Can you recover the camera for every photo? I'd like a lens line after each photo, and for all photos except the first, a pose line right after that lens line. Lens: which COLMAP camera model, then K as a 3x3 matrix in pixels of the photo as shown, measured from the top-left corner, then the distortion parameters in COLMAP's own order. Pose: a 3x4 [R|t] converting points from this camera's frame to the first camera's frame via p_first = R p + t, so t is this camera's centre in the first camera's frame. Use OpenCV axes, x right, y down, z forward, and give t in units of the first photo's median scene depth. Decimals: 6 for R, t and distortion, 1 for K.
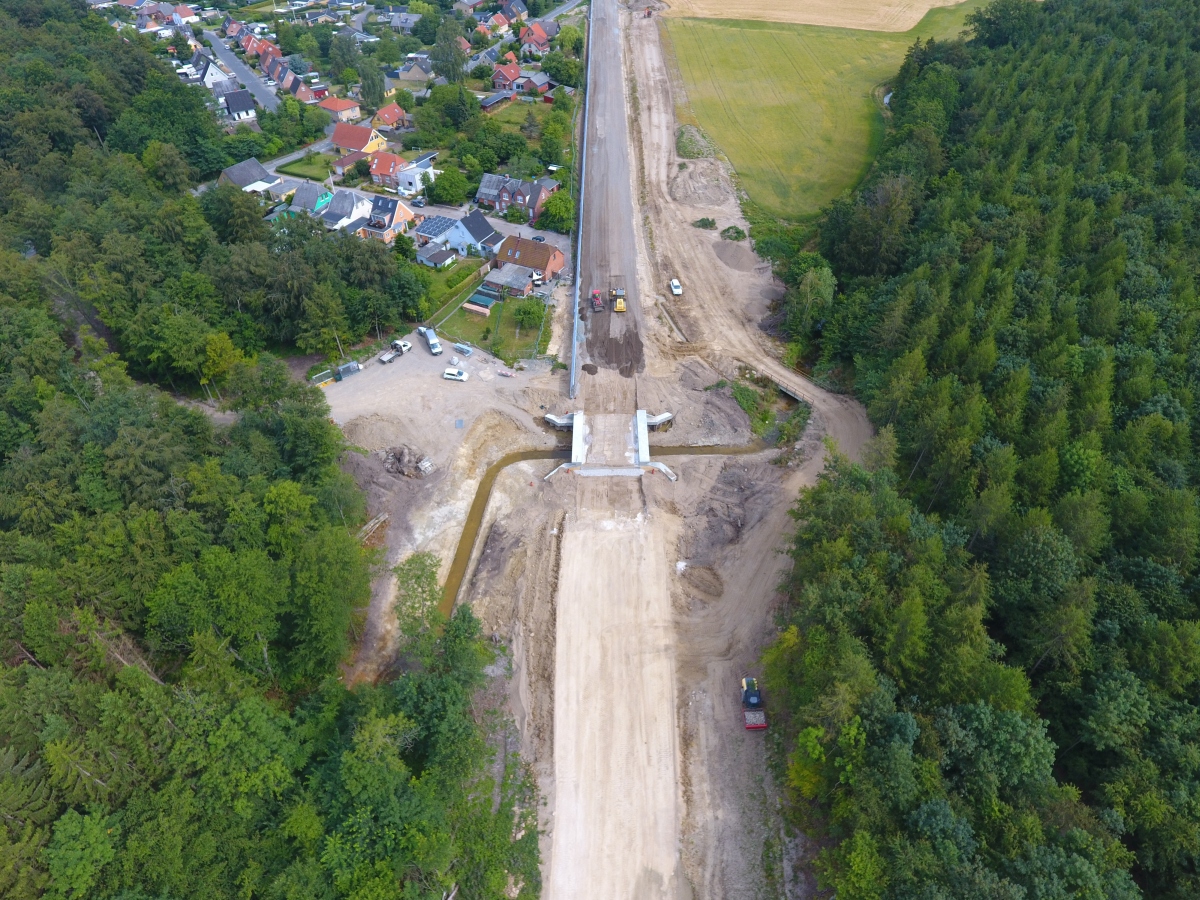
lens RADIAL K [[702.0, 0, 599.3], [0, 702.0, 428.0], [0, 0, 1]] dist [-0.001945, -0.002873]
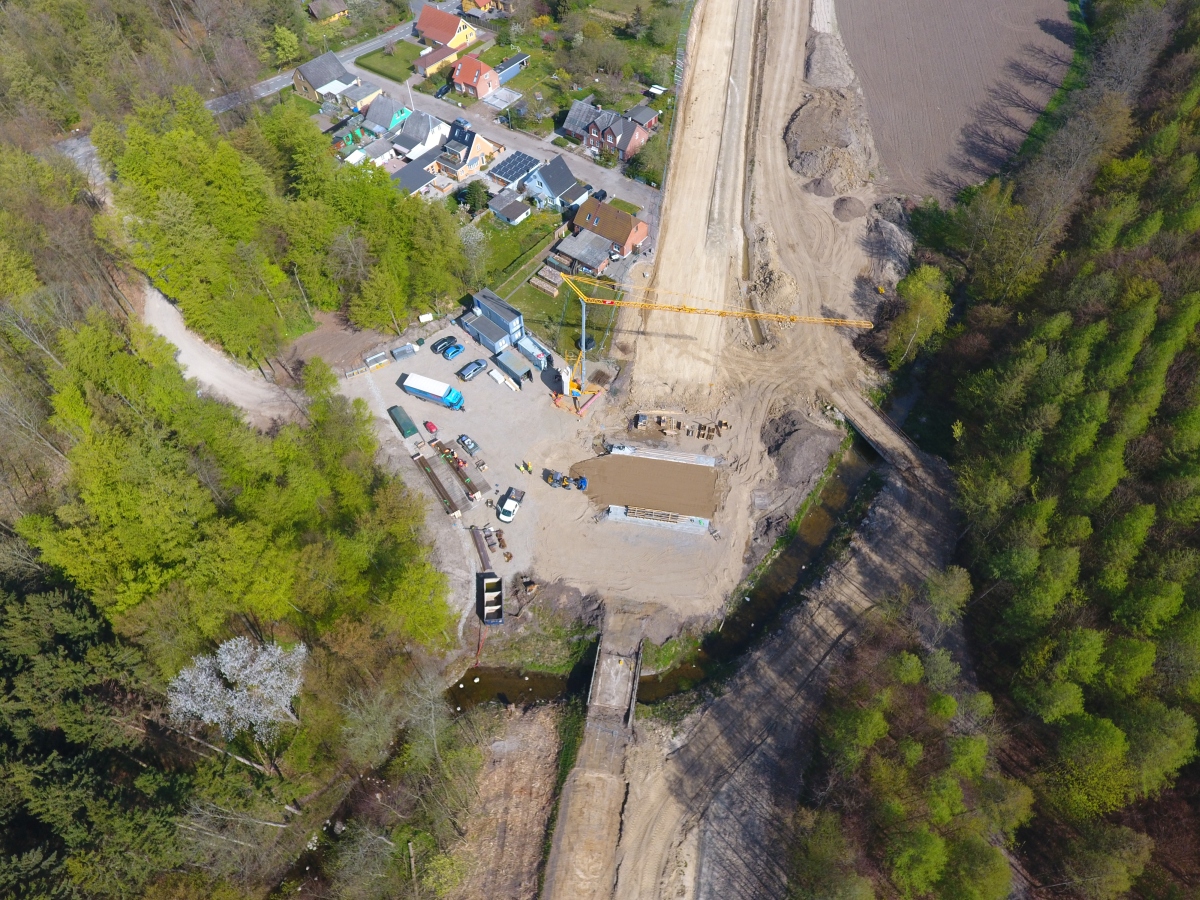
lens RADIAL K [[702.0, 0, 599.3], [0, 702.0, 428.0], [0, 0, 1]] dist [-0.001945, -0.002873]
pose [[0.986003, 0.133030, -0.100503, 0.011623], [-0.108813, 0.970170, 0.216633, -0.168309], [0.126323, -0.202665, 0.971066, 0.064950]]
